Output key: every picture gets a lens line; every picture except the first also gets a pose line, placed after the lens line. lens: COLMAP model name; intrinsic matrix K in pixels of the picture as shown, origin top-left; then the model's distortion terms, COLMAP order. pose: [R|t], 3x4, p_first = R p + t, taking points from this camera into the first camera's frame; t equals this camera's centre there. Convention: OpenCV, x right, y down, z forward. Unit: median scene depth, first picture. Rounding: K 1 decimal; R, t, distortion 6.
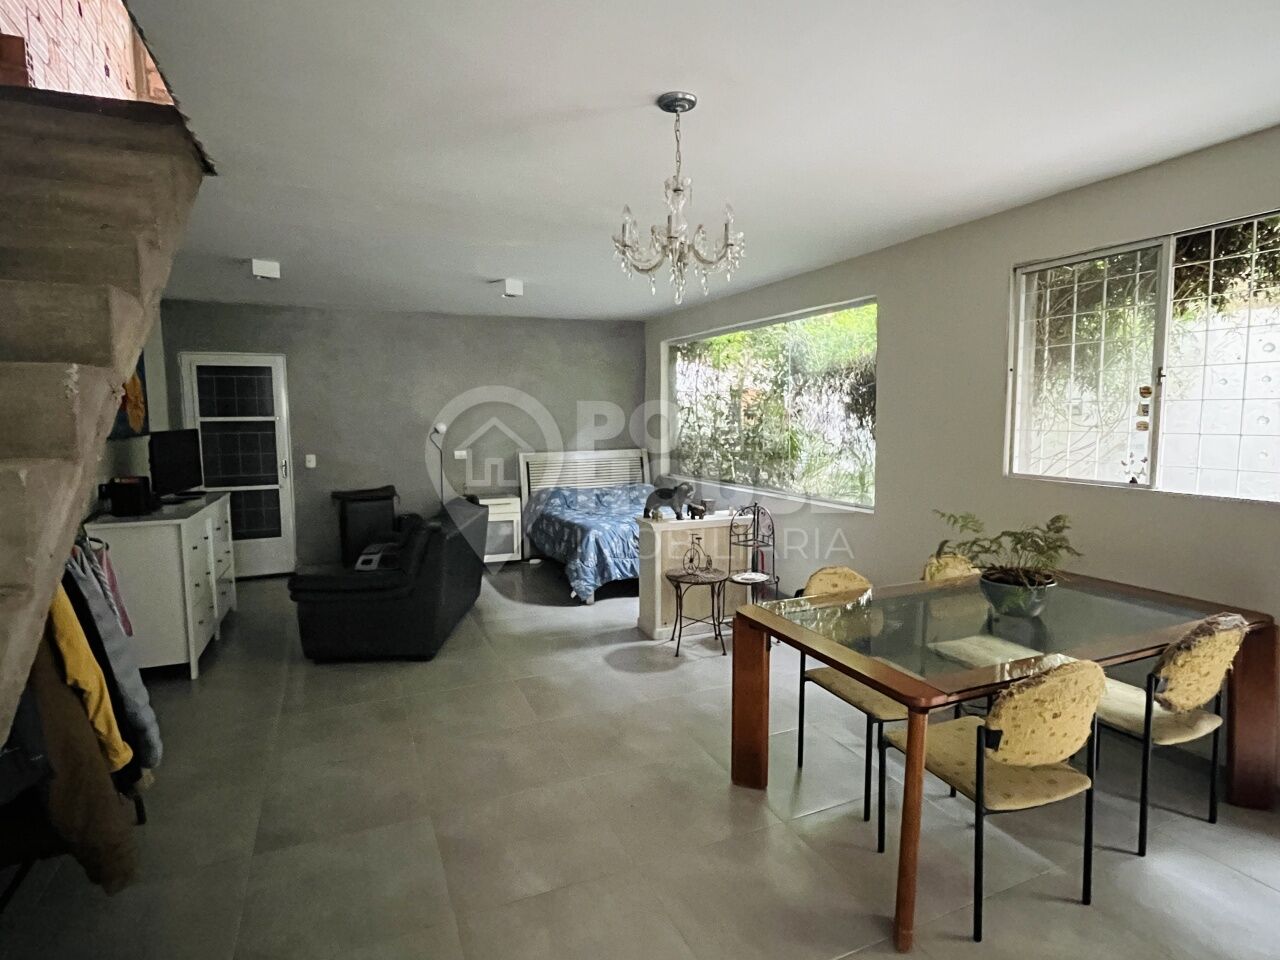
lens RADIAL K [[674.1, 0, 633.1], [0, 674.1, 472.0], [0, 0, 1]] dist [-0.003950, -0.004408]
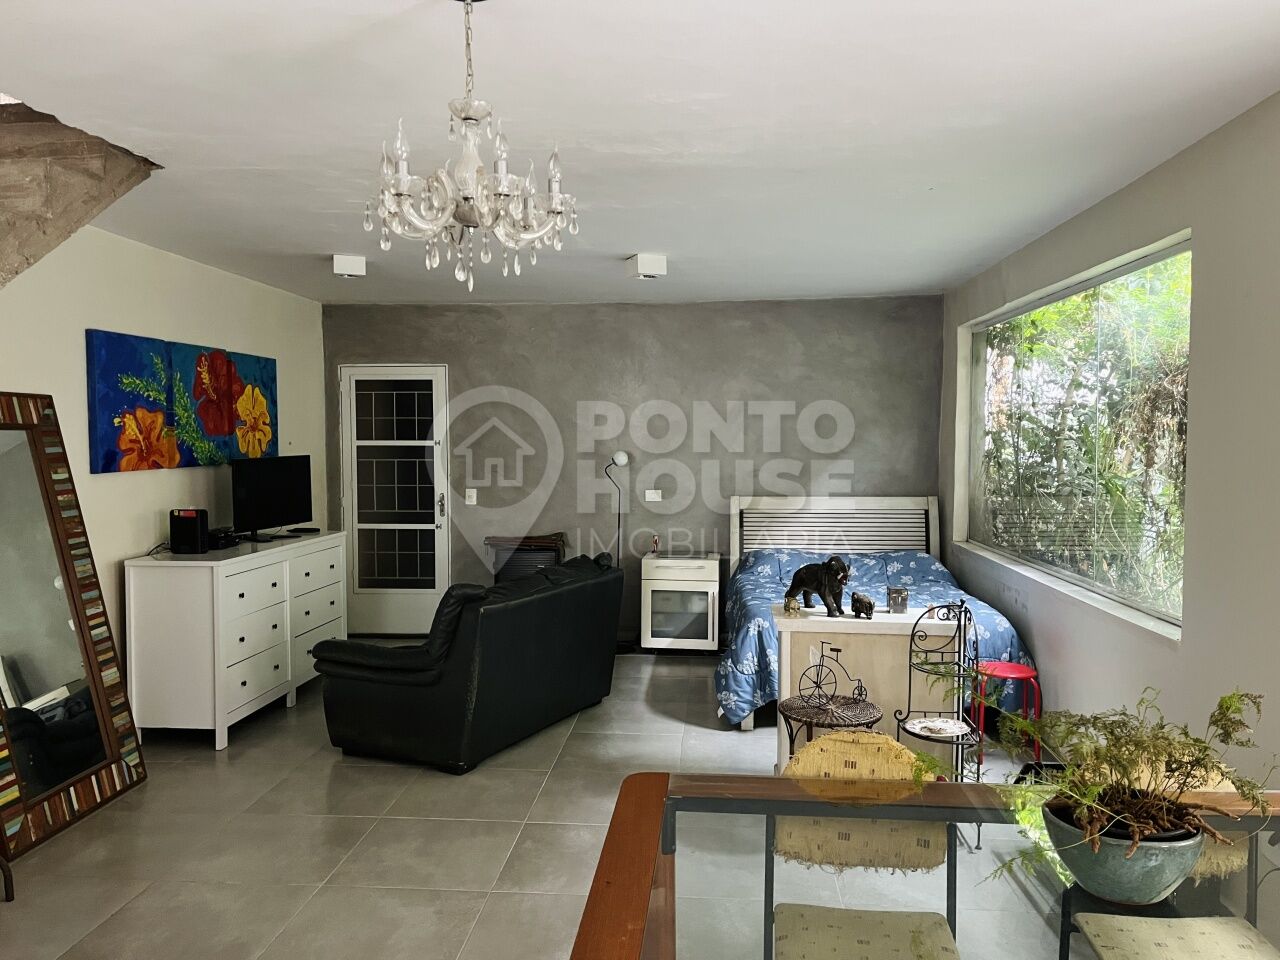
lens RADIAL K [[954.4, 0, 638.6], [0, 954.4, 484.9], [0, 0, 1]] dist [0.052014, -0.056547]
pose [[0.885045, 0.032969, -0.464336, 0.321526], [-0.047664, 0.998664, -0.019942, -0.024791], [0.463058, 0.039782, 0.885435, 0.127207]]
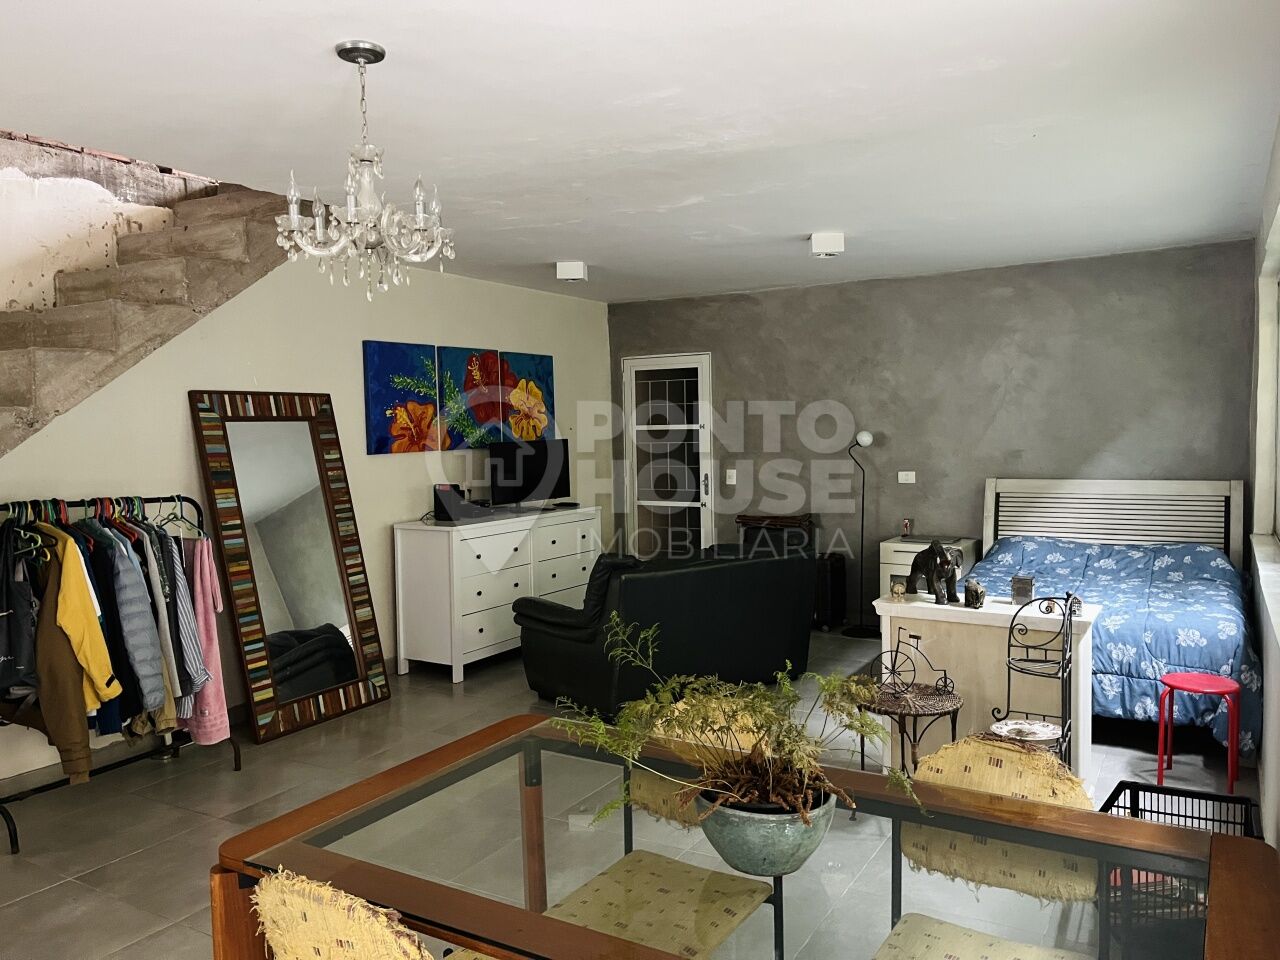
lens RADIAL K [[954.4, 0, 644.4], [0, 954.4, 481.5], [0, 0, 1]] dist [0.052014, -0.056547]
pose [[0.598302, 0.046620, -0.799914, 0.586660], [-0.055549, 0.998317, 0.016635, -0.035504], [0.799343, 0.034482, 0.599885, 0.288431]]
